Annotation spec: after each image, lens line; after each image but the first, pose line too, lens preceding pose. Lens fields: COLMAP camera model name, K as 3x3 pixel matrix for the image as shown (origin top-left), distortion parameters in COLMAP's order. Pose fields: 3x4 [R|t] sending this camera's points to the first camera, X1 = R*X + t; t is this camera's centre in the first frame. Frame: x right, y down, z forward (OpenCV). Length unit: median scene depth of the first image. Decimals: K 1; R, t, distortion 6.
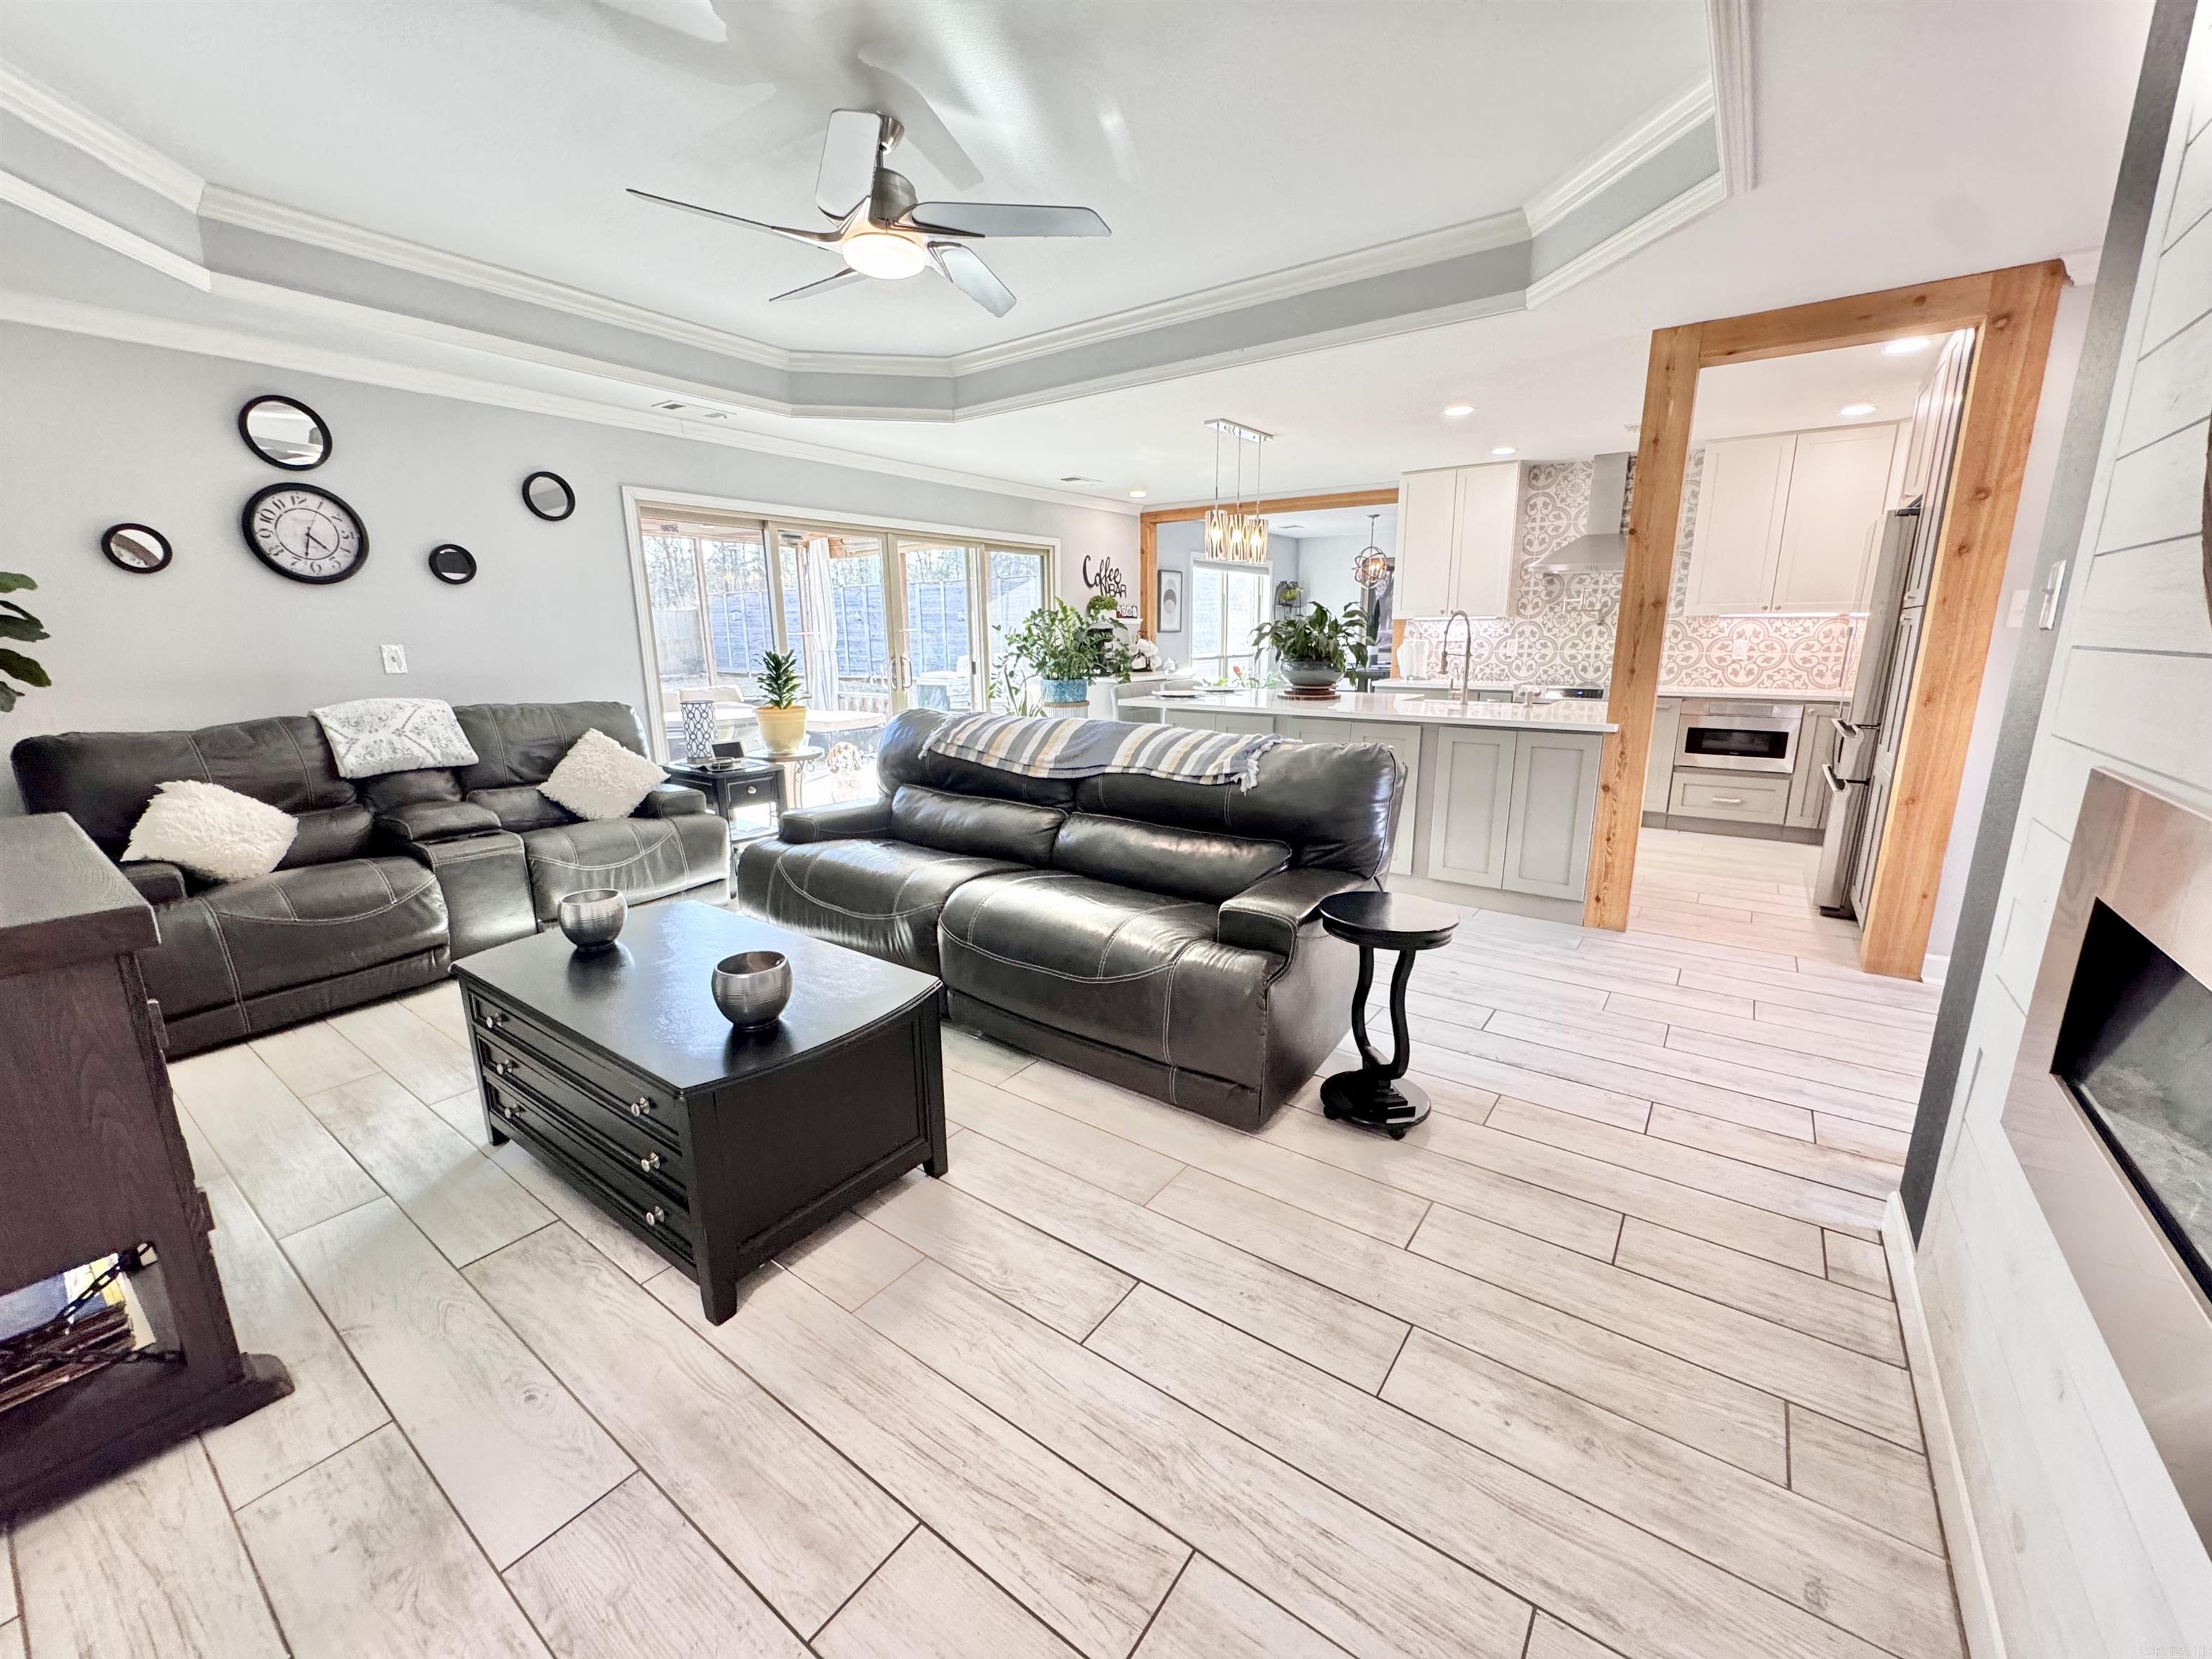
lens RADIAL K [[884.4, 0, 1111.0], [0, 884.4, 834.7], [0, 0, 1]] dist [-0.005719, 0.001087]
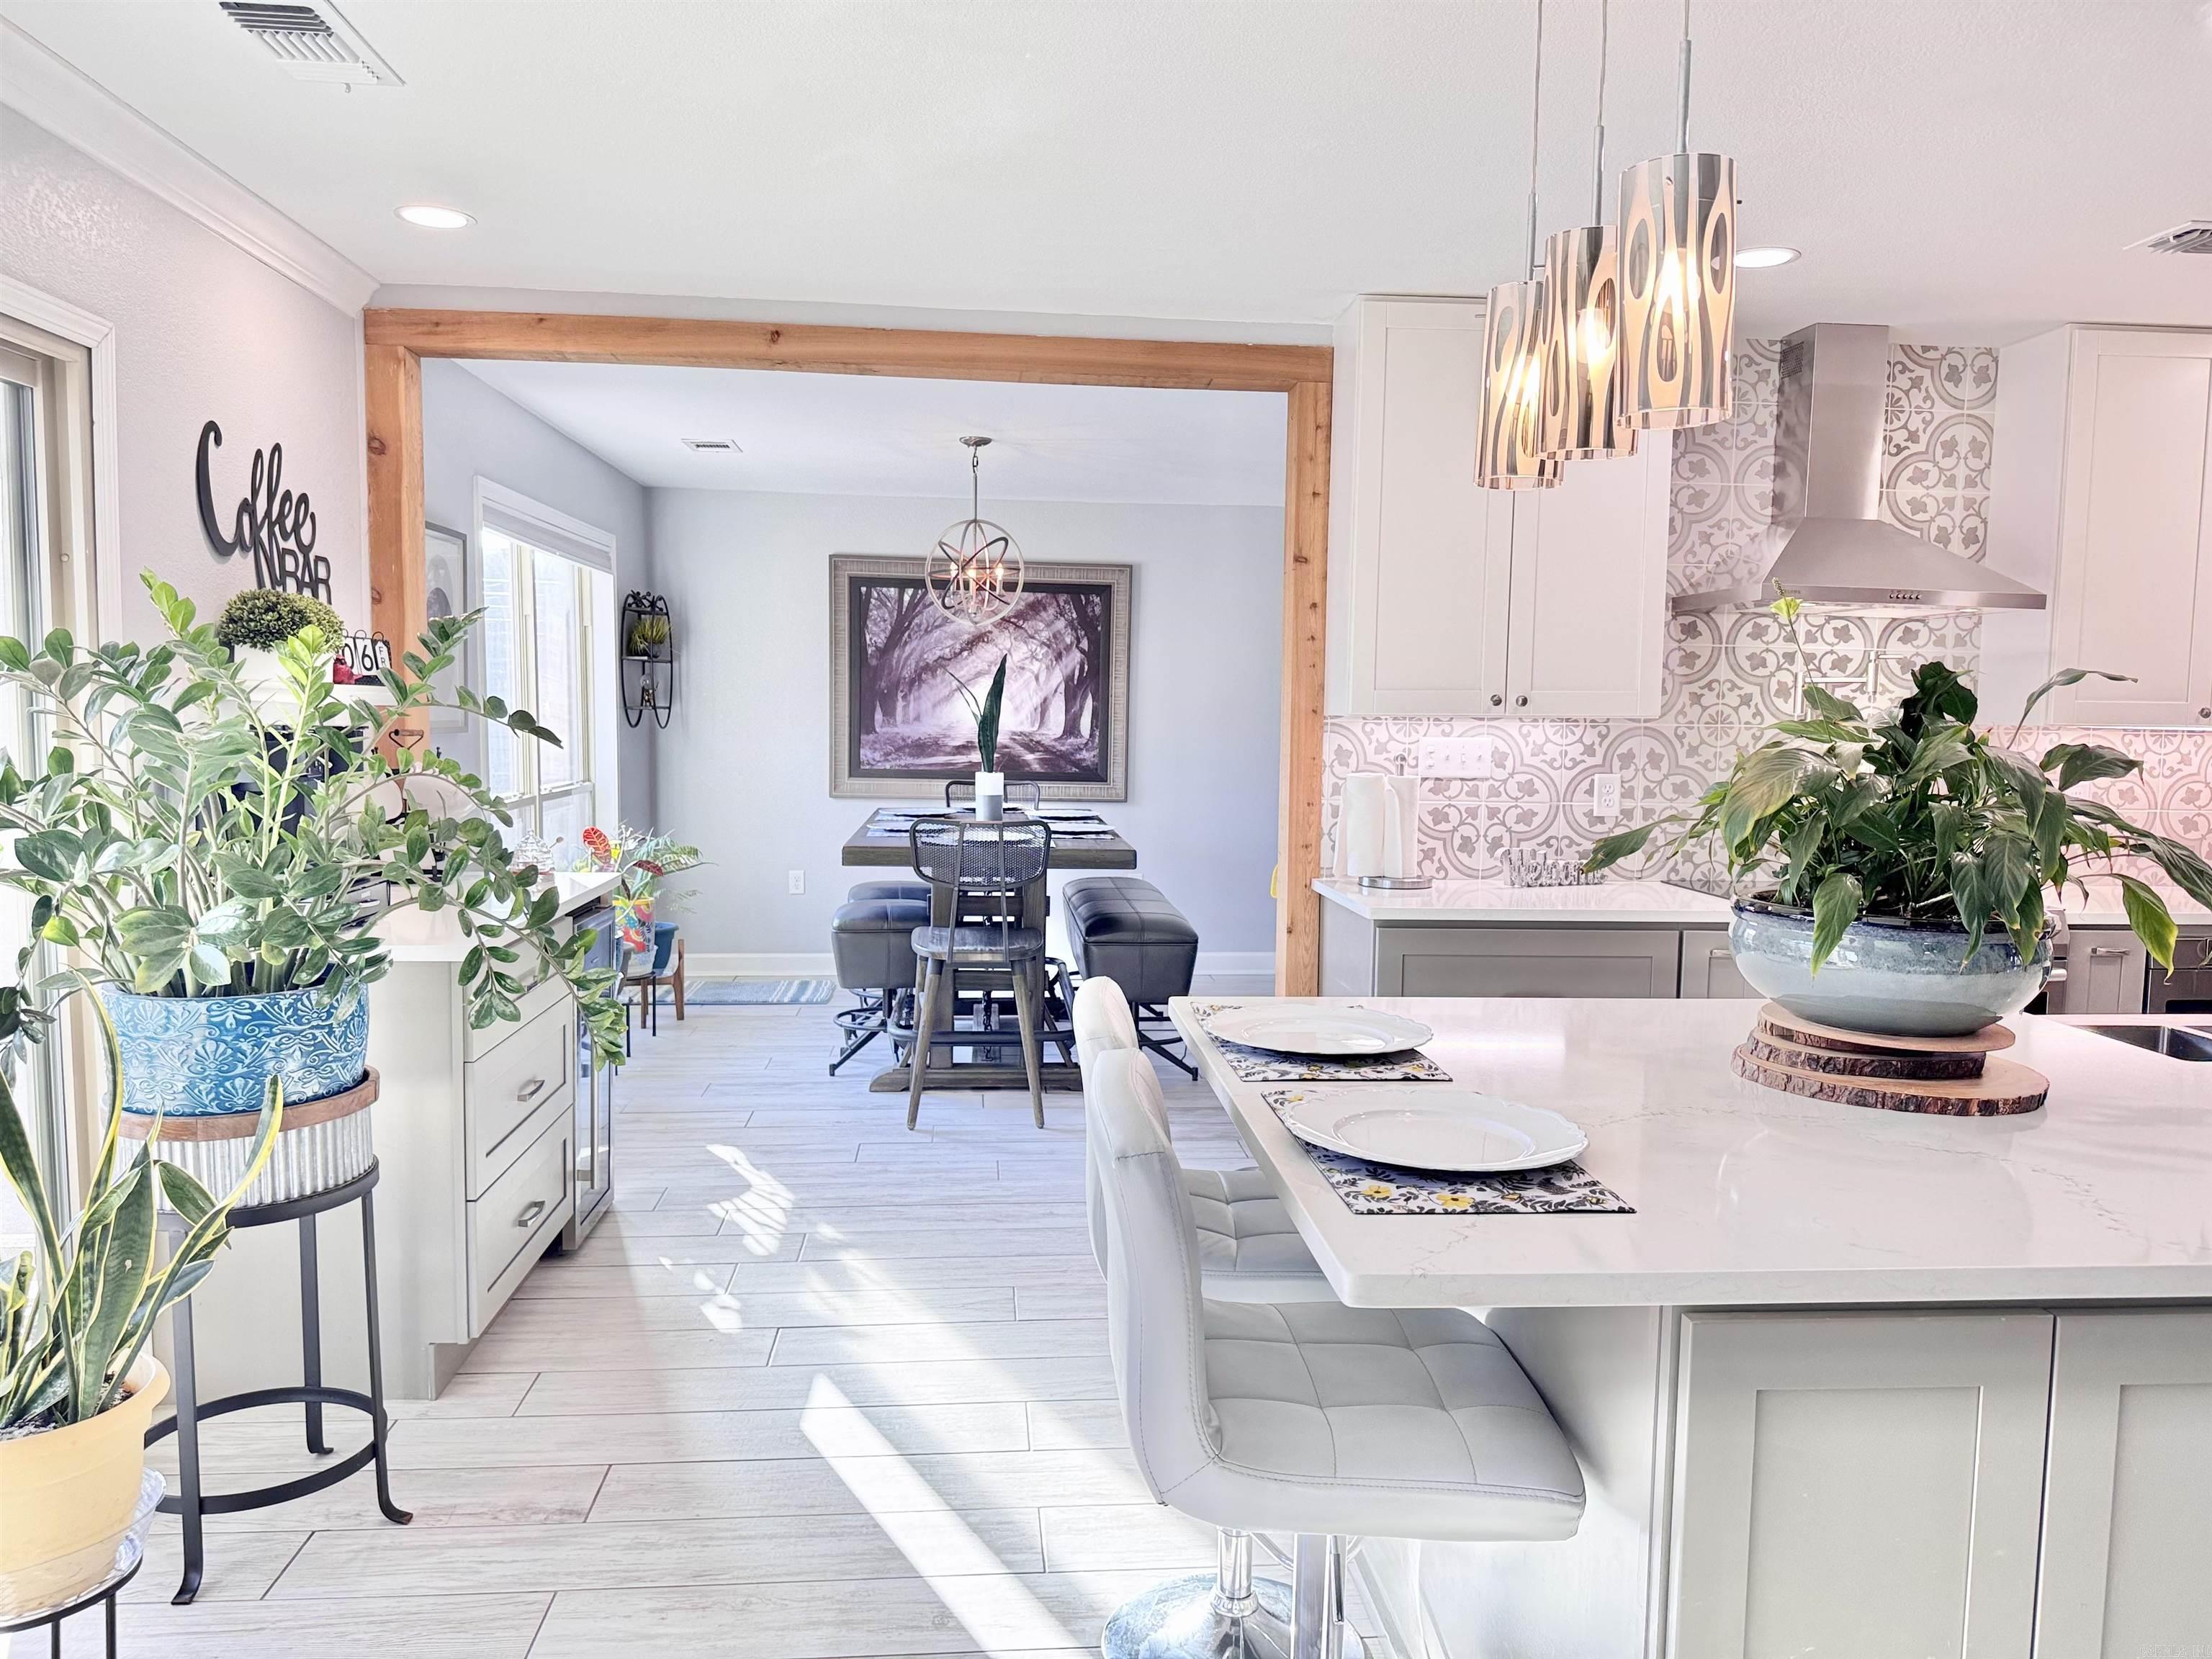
lens RADIAL K [[1548.9, 0, 1108.0], [0, 1548.9, 824.5], [0, 0, 1]] dist [0.063947, -0.076137]
pose [[0.754658, -0.029787, 0.655441, -0.160443], [0.127194, 0.986660, -0.101608, -0.175158], [-0.643671, 0.160048, 0.748380, 0.706411]]
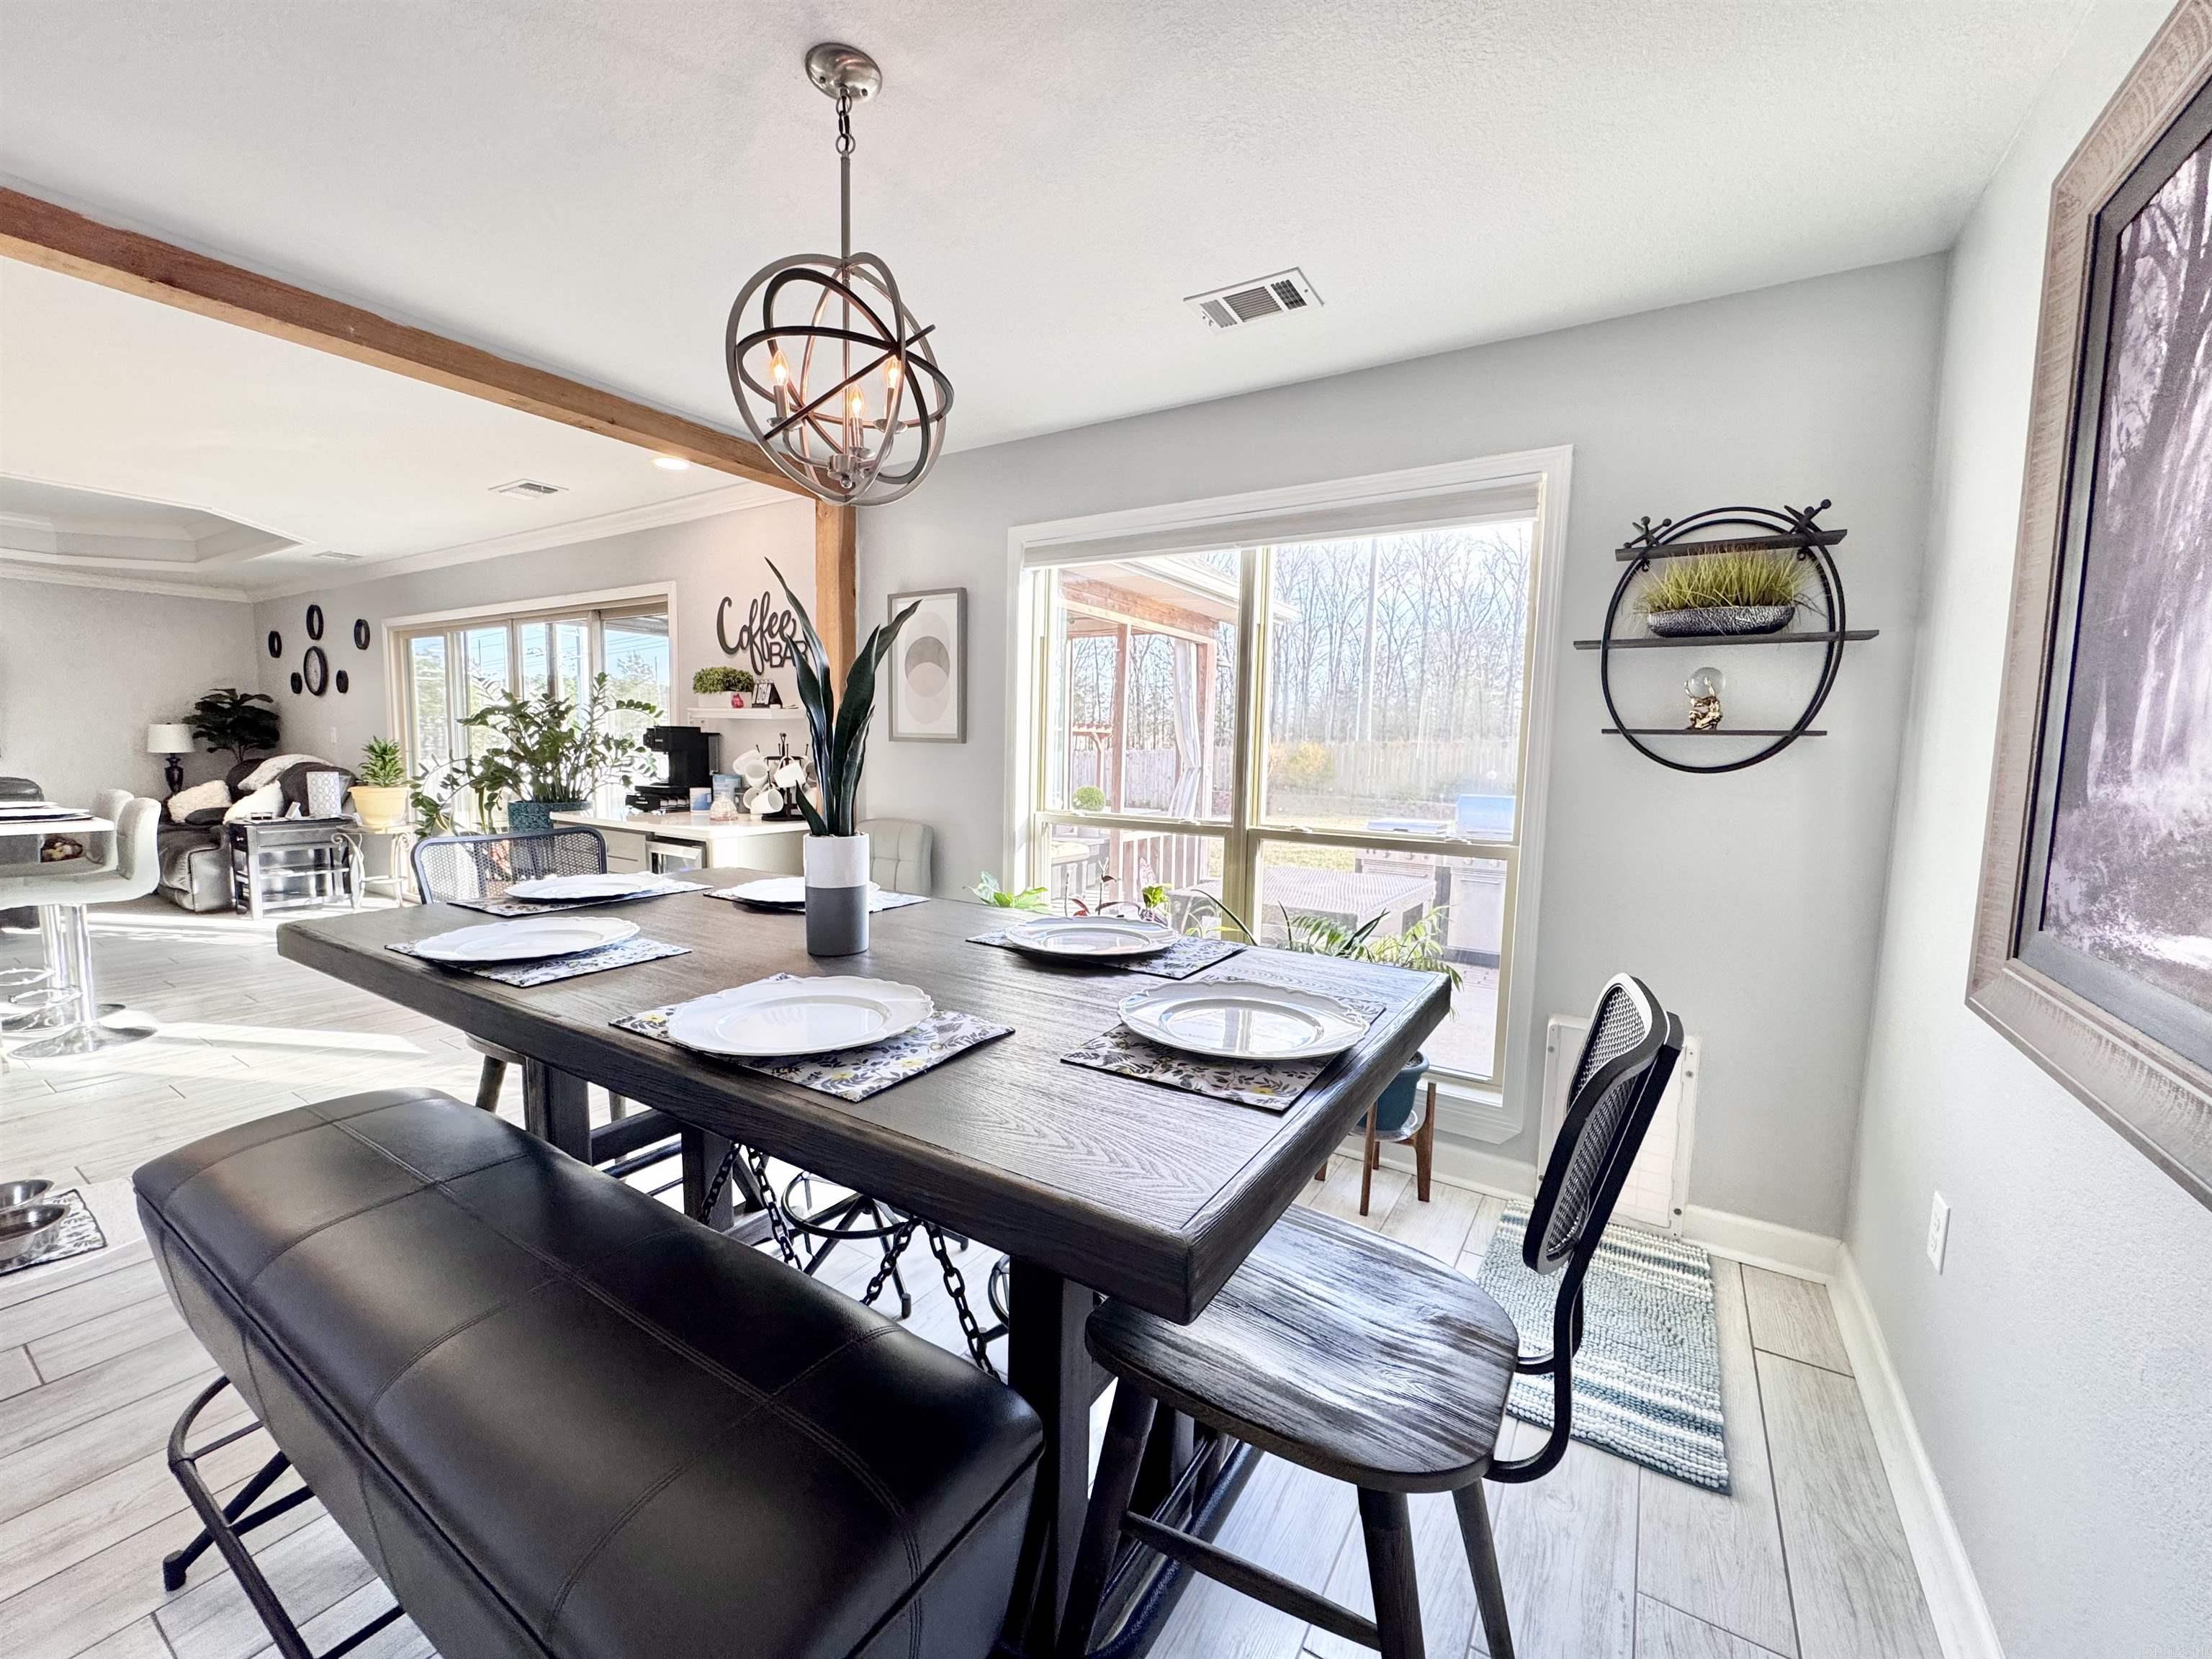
lens RADIAL K [[884.4, 0, 1089.6], [0, 884.4, 813.1], [0, 0, 1]] dist [-0.005719, 0.001087]
pose [[0.053641, 0.090260, -0.994473, 0.705229], [-0.247120, 0.966128, 0.074358, -0.365387], [0.967499, 0.241766, 0.074129, 1.564367]]
